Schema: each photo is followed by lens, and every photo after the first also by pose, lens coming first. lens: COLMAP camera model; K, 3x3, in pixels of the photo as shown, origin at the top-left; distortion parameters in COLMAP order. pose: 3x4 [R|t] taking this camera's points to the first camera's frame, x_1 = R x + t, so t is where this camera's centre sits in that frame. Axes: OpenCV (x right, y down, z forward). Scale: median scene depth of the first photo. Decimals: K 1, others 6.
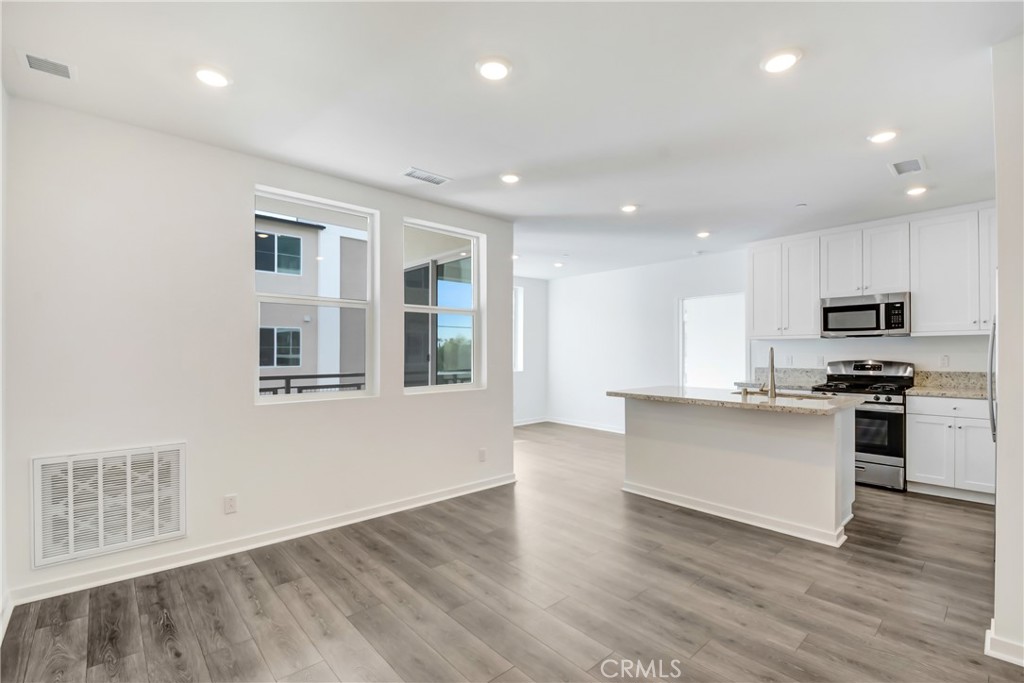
lens RADIAL K [[457.8, 0, 522.4], [0, 457.8, 350.5], [0, 0, 1]] dist [0.030707, -0.005199]
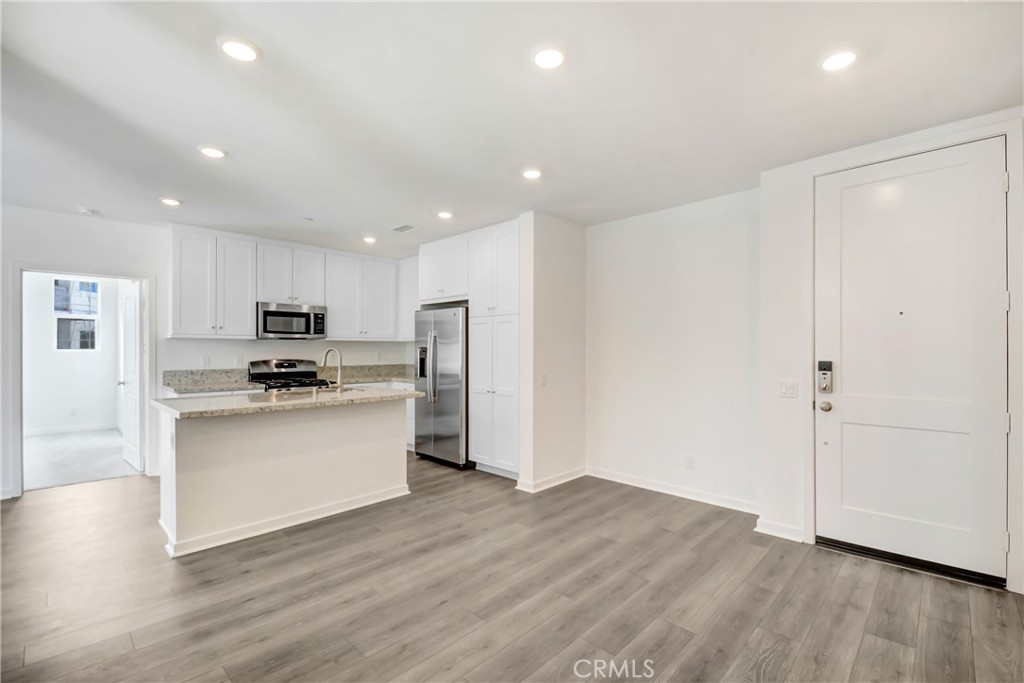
lens RADIAL K [[457.8, 0, 514.7], [0, 457.8, 345.3], [0, 0, 1]] dist [0.030707, -0.005199]
pose [[-0.058080, 0.013370, 0.998222, -0.588861], [-0.000377, 0.999910, -0.013414, 0.001860], [-0.998312, -0.001156, -0.058070, 0.641202]]
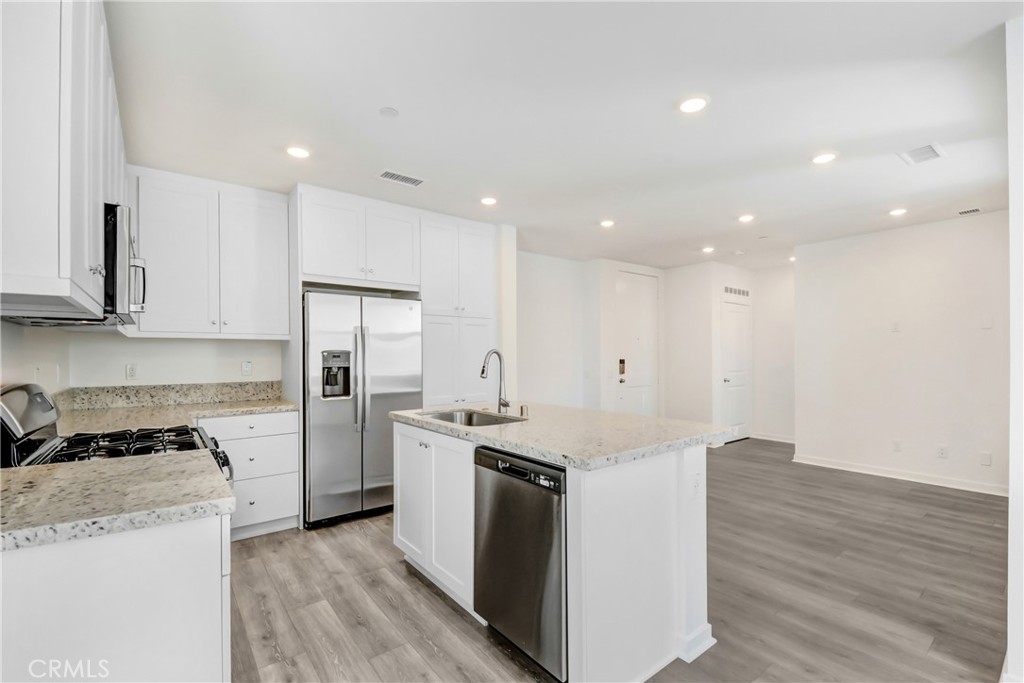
lens RADIAL K [[457.8, 0, 531.0], [0, 457.8, 345.0], [0, 0, 1]] dist [0.030707, -0.005199]
pose [[-0.997178, 0.002502, 0.075033, 0.432238], [0.000914, 0.999775, -0.021186, 0.001349], [-0.075069, -0.021057, -0.996956, 1.803322]]
